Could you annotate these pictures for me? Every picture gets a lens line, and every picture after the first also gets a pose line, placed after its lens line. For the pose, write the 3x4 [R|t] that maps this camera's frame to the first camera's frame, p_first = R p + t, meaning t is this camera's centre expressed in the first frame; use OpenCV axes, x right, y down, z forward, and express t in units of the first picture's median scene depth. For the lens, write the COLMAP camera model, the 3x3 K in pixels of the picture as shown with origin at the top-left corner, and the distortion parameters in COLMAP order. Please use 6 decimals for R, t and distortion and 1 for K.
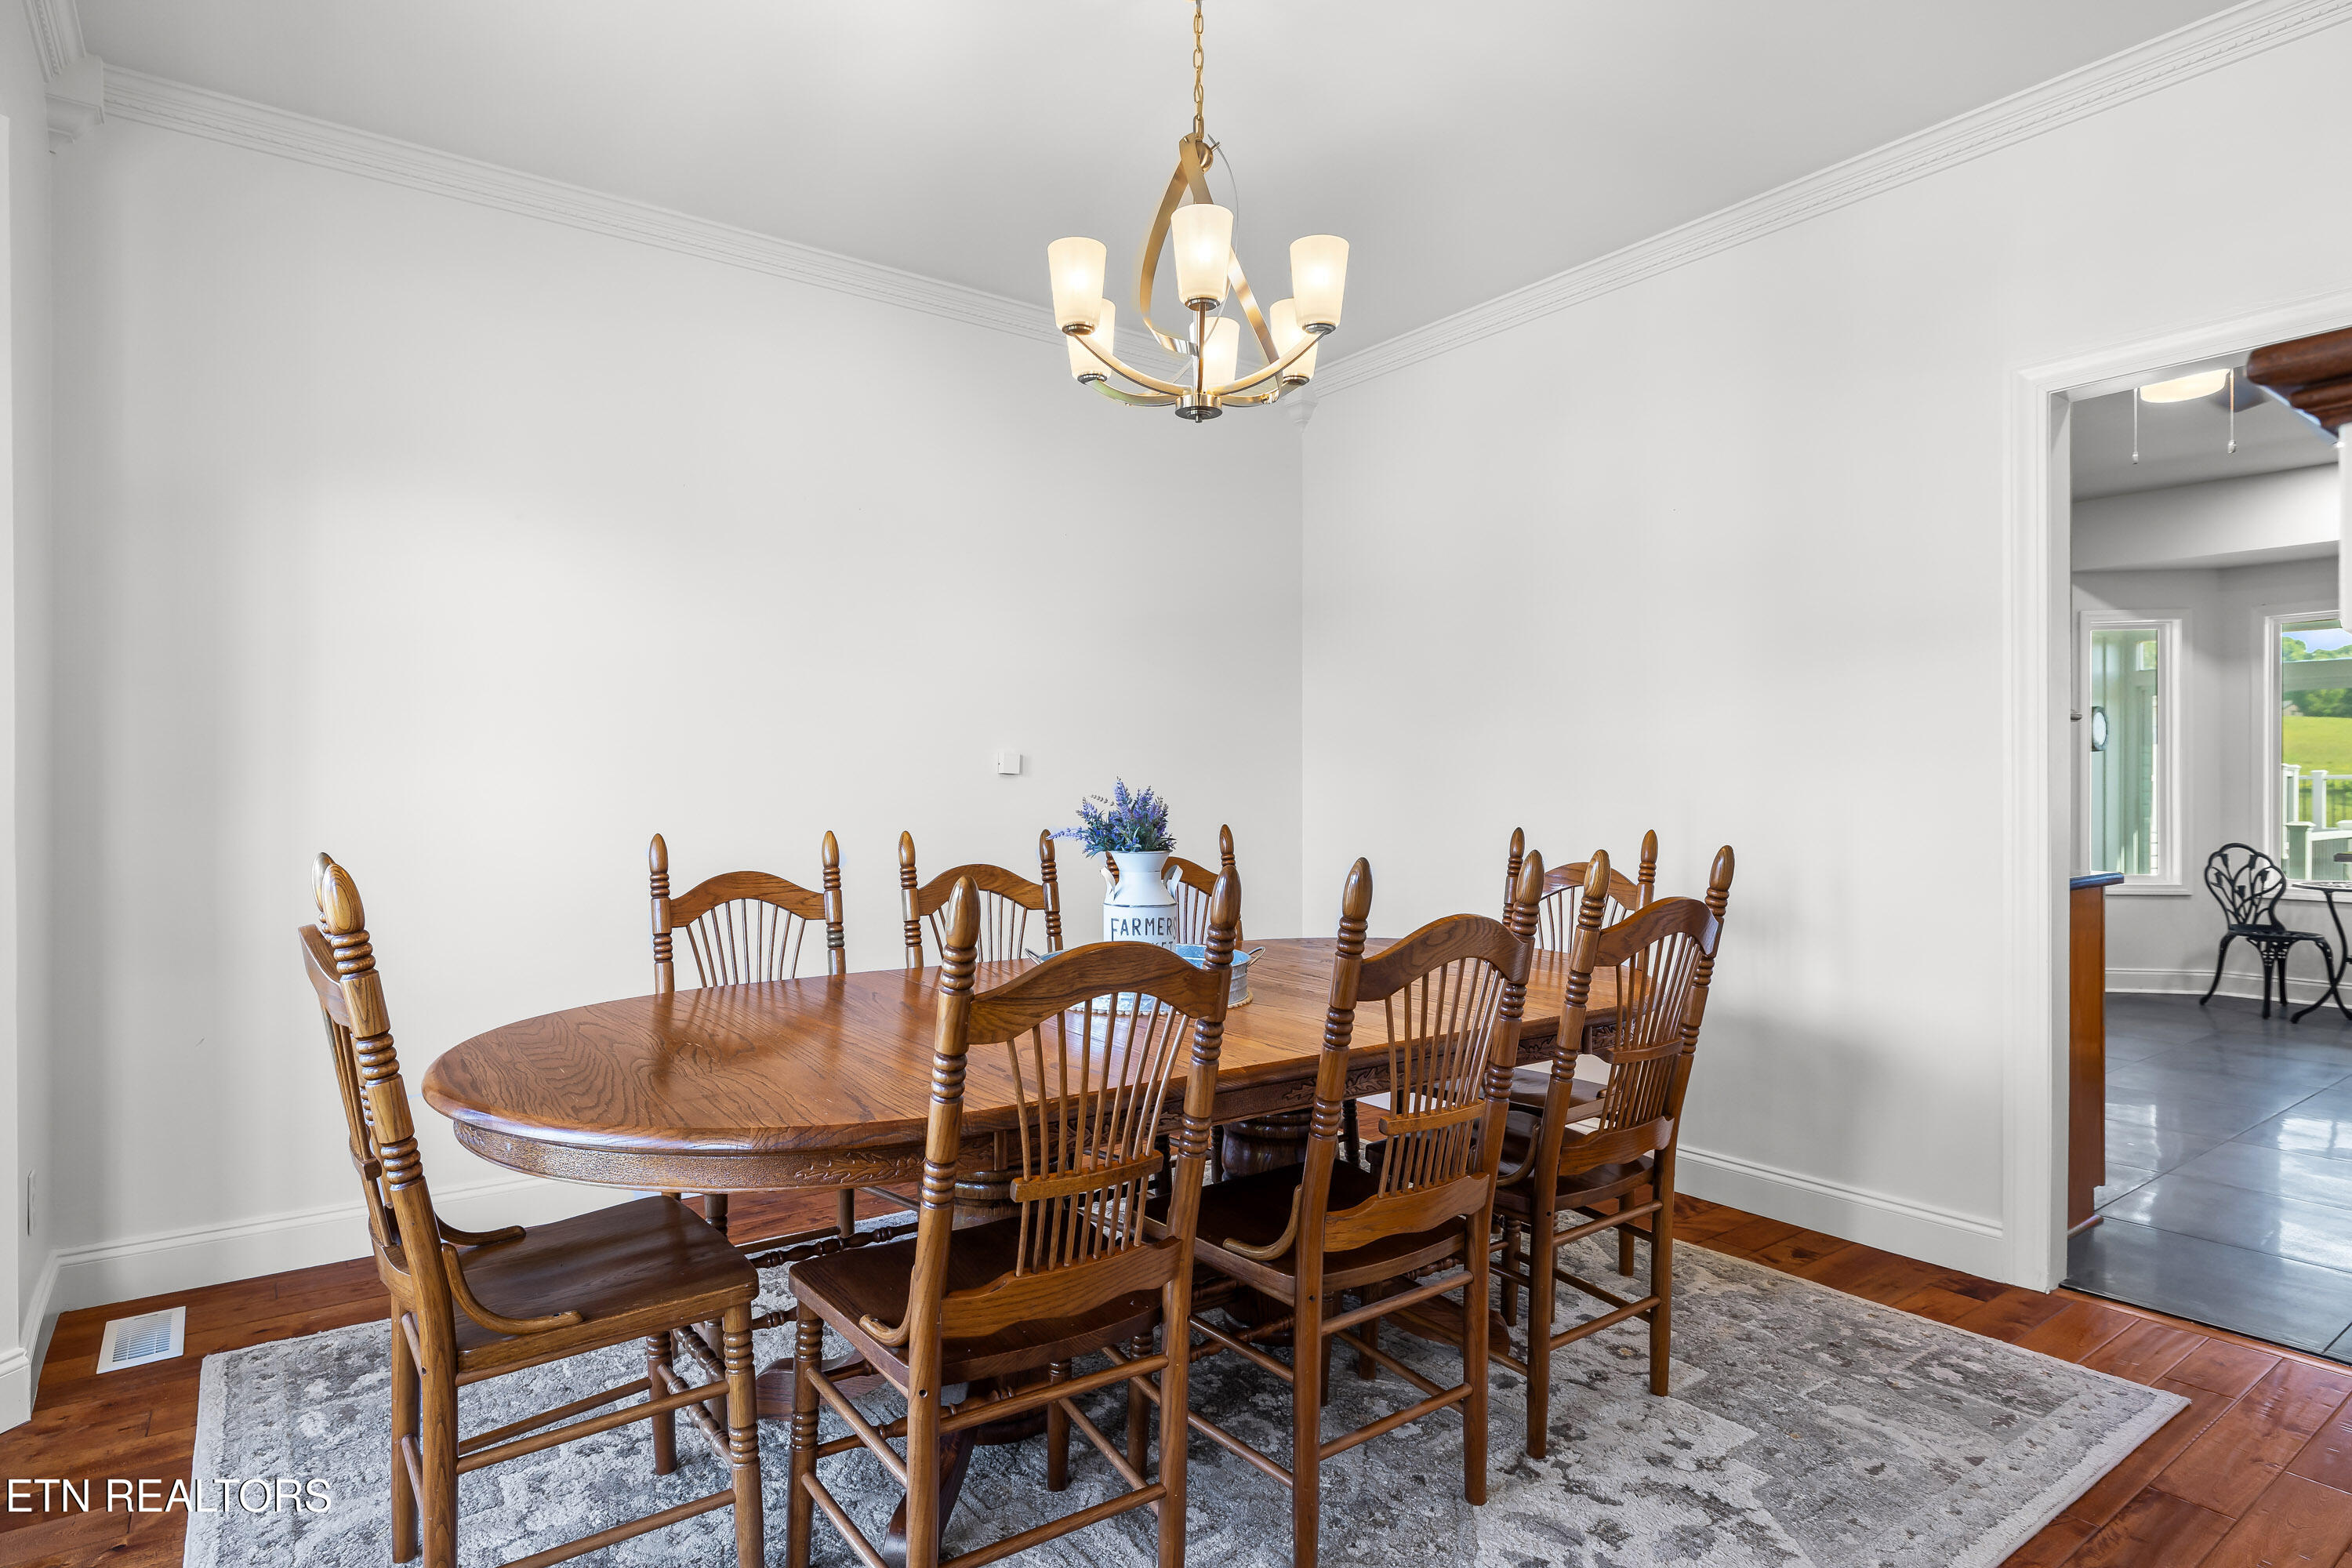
lens RADIAL K [[1286.6, 0, 1182.0], [0, 1286.6, 785.0], [0, 0, 1]] dist [-0.006008, 0.002344]
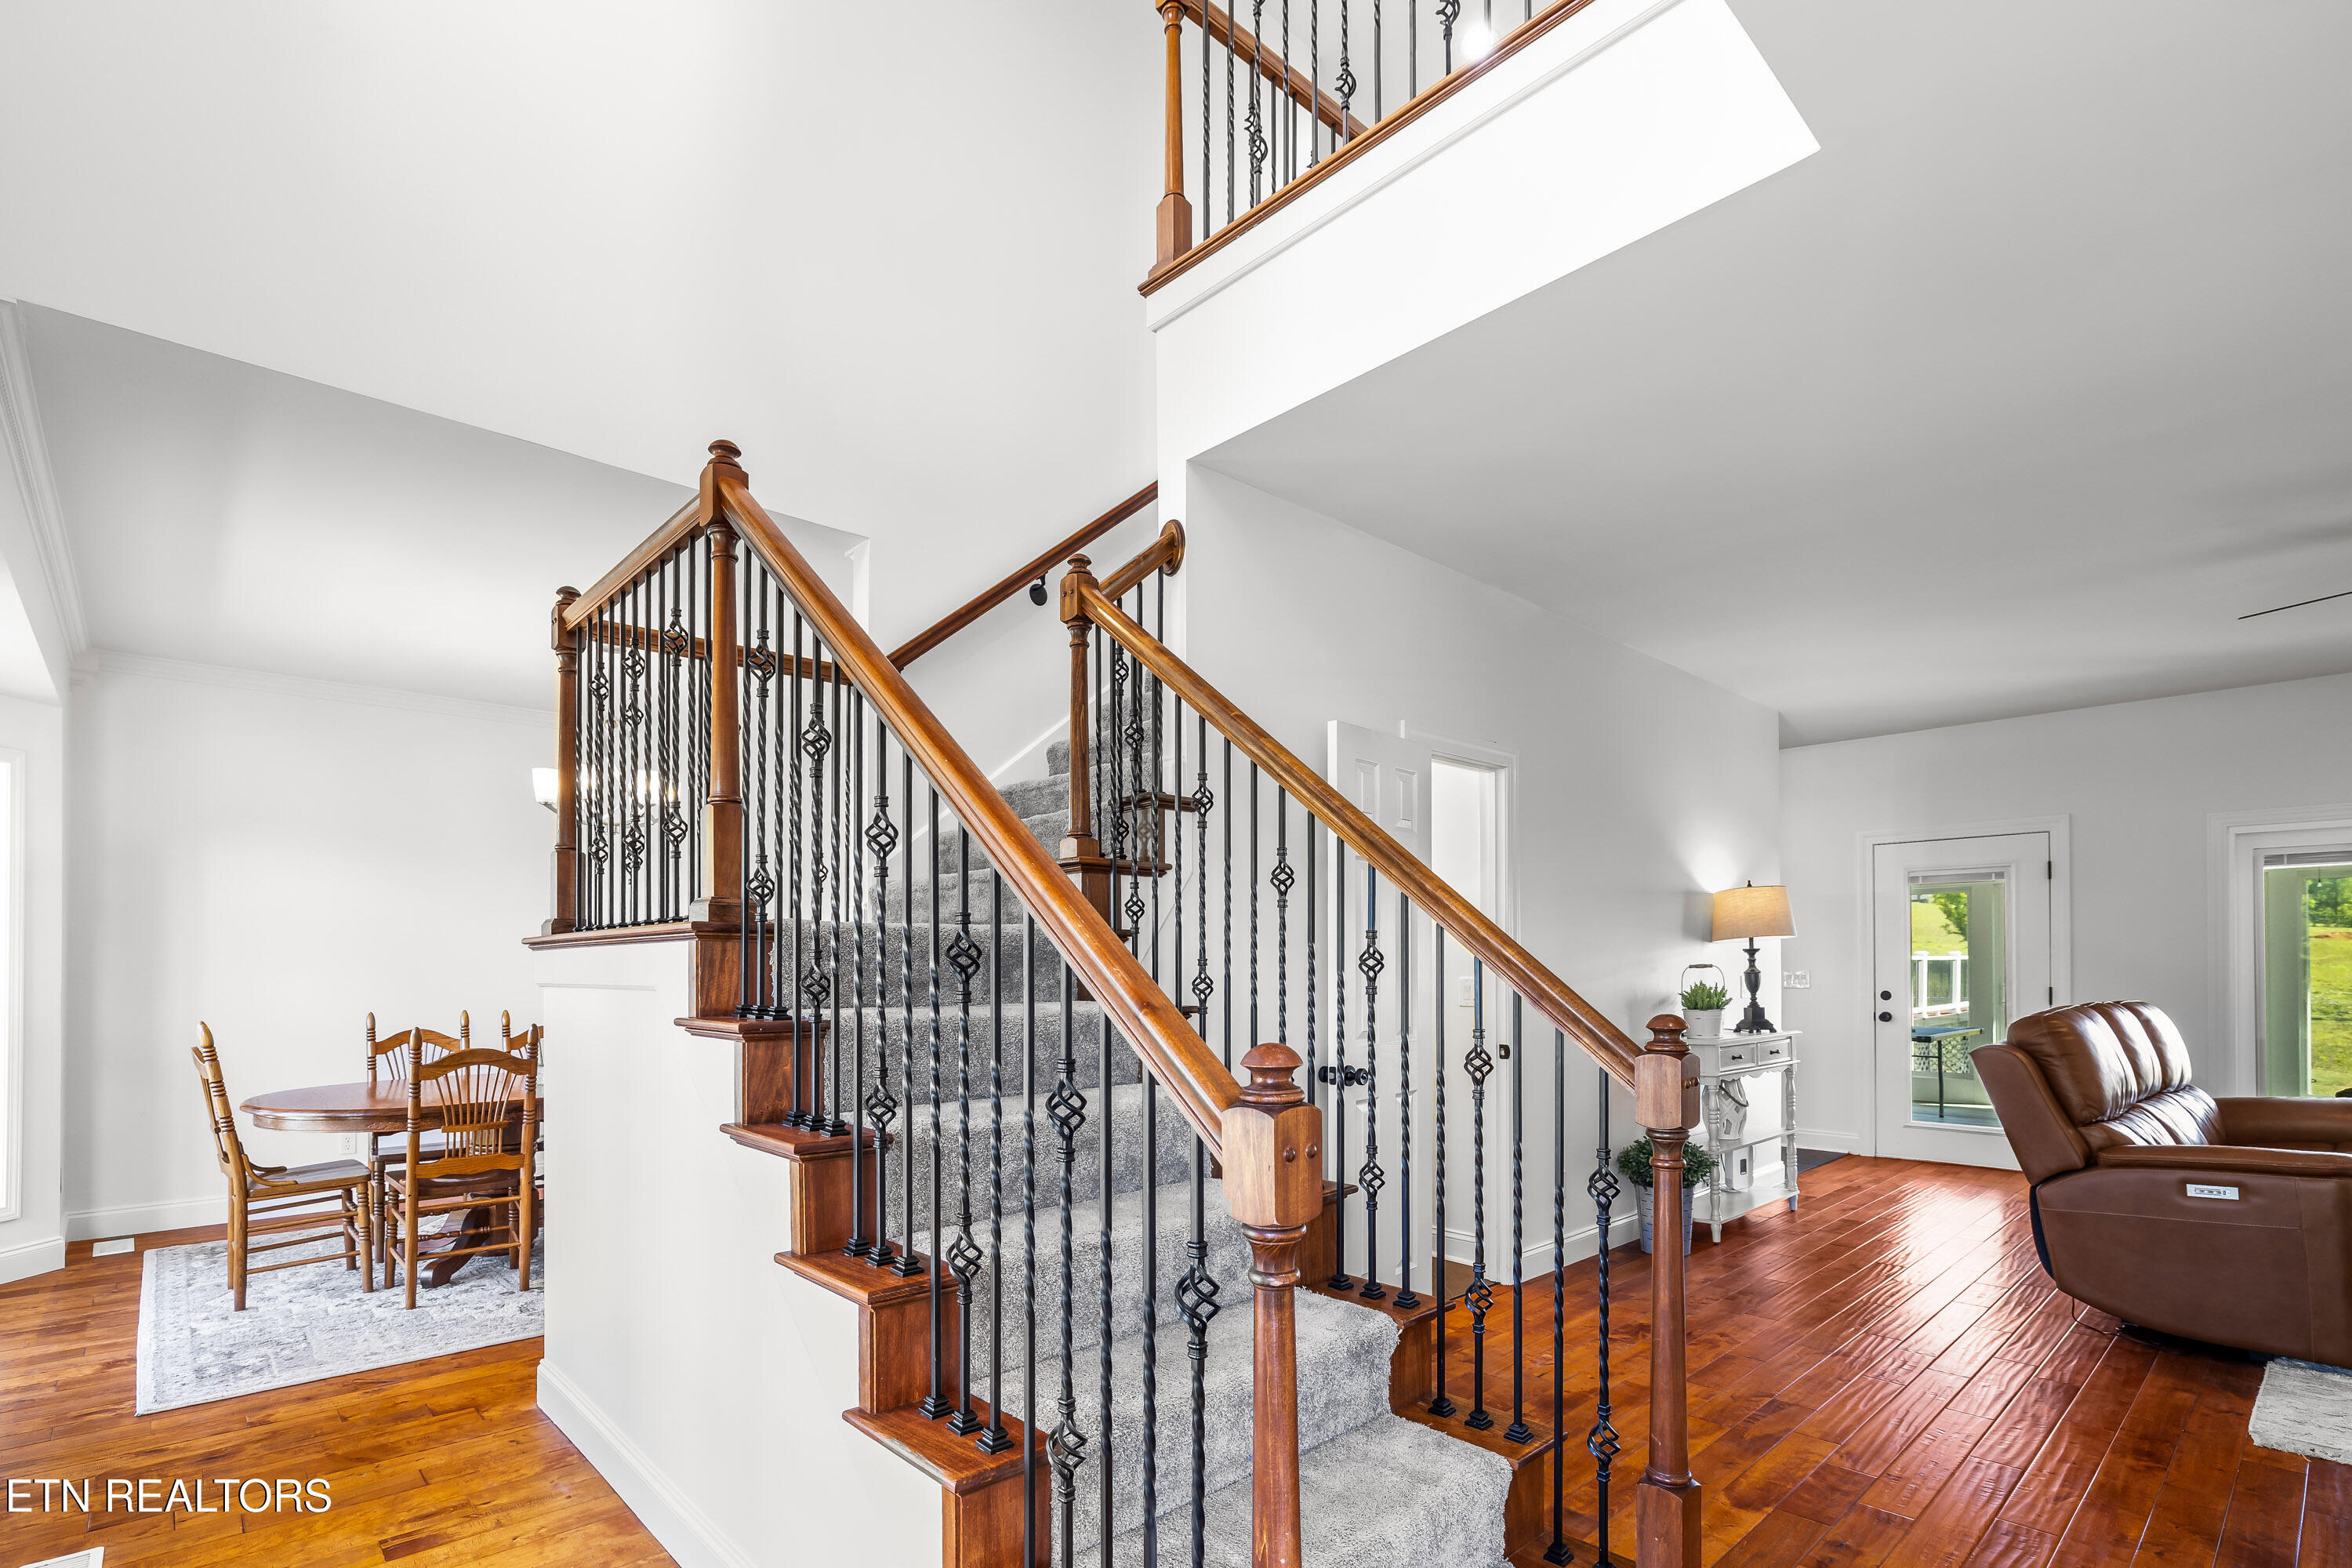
lens RADIAL K [[1107.2, 0, 1156.4], [0, 1107.2, 947.4], [0, 0, 1]] dist [-0.000177, -0.000437]
pose [[0.994518, 0.001099, 0.104562, 0.769258], [0.000123, 0.999932, -0.011689, -0.053677], [-0.104567, 0.011637, 0.994450, -1.082928]]
